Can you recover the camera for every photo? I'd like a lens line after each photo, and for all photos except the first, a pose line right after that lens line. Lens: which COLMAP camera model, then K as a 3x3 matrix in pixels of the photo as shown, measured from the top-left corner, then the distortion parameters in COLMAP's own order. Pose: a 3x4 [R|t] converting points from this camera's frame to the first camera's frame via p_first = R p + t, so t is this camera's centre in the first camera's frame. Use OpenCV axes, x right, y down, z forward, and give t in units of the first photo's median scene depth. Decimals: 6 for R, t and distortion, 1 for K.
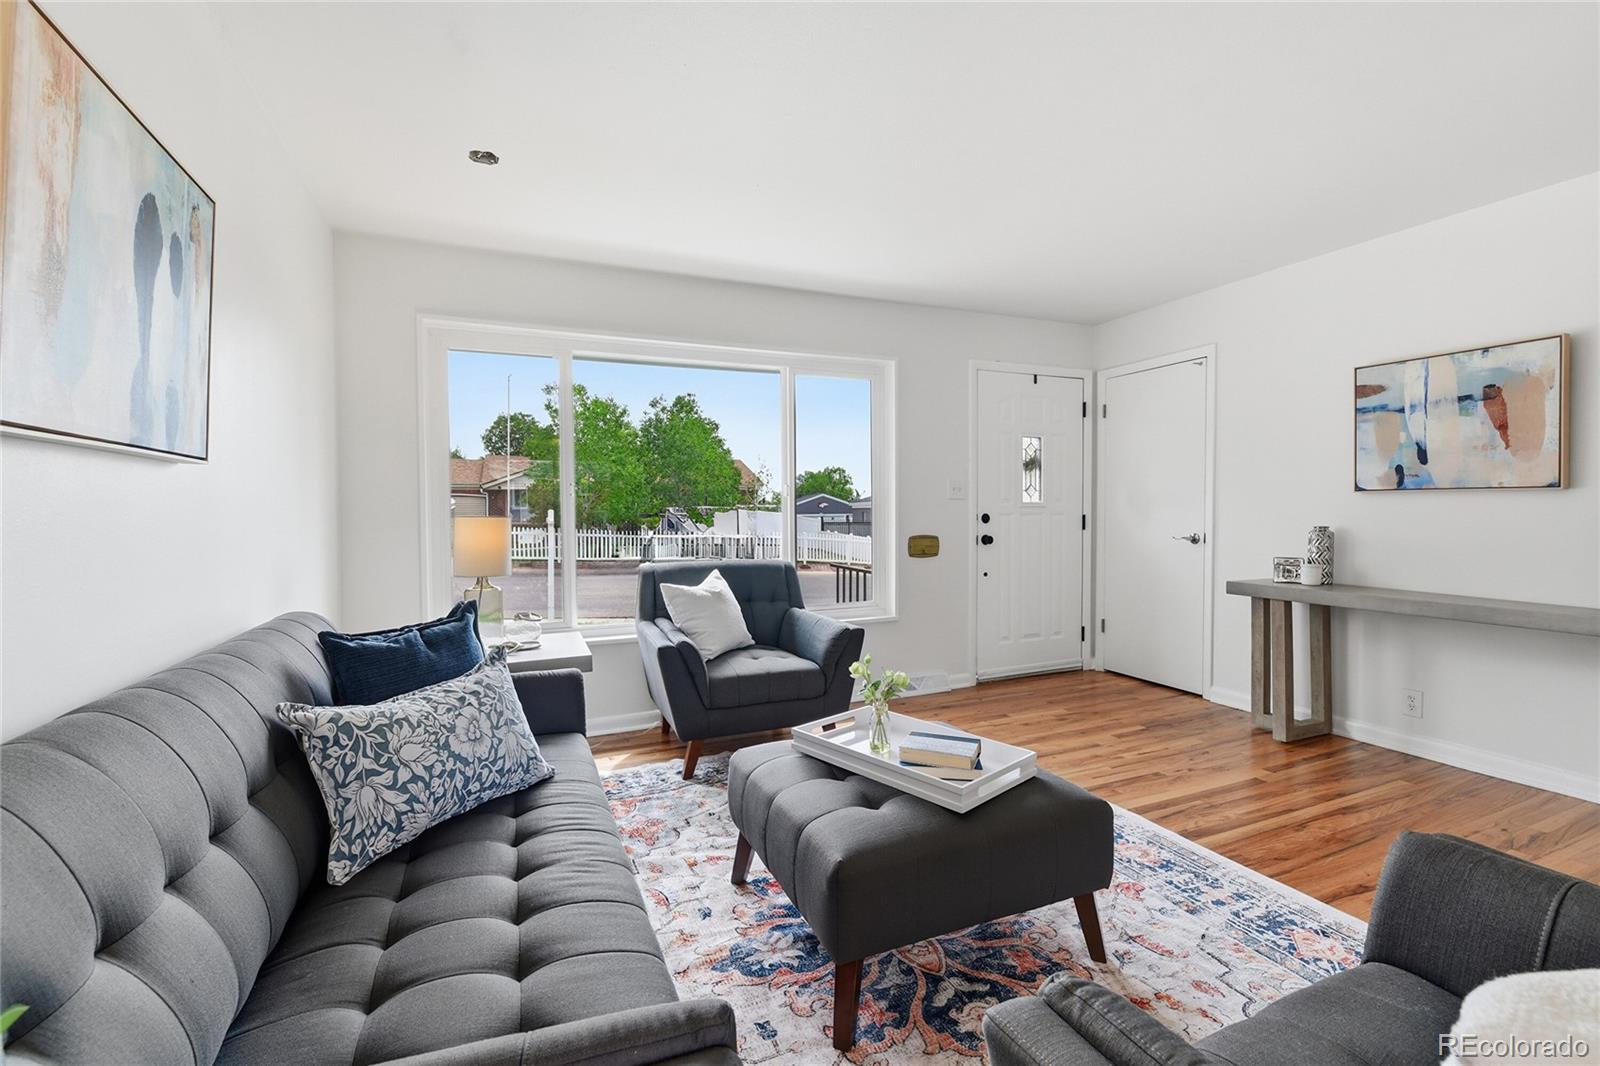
lens RADIAL K [[710.2, 0, 794.9], [0, 710.2, 526.1], [0, 0, 1]] dist [-0.008655, -0.003937]
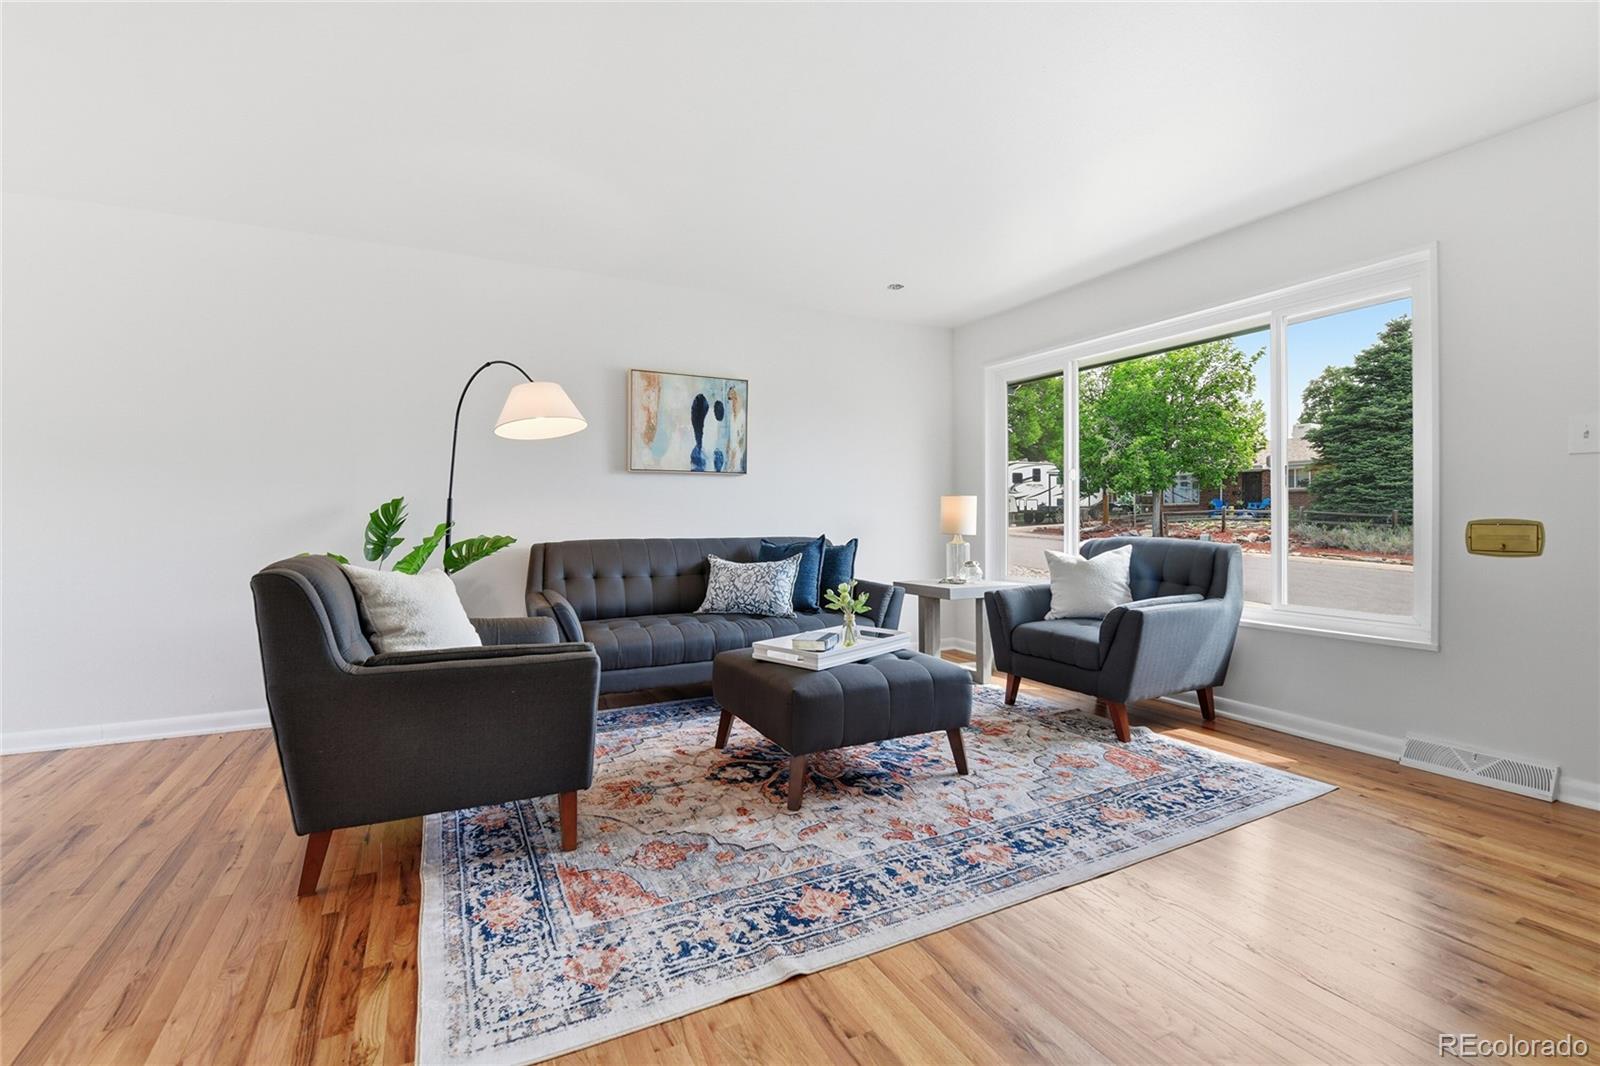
lens RADIAL K [[710.2, 0, 792.1], [0, 710.2, 521.3], [0, 0, 1]] dist [-0.008655, -0.003937]
pose [[0.056283, 0.012367, -0.998338, 1.425708], [-0.023723, 0.999658, 0.011046, 0.043638], [0.998133, 0.023061, 0.056557, 0.733176]]
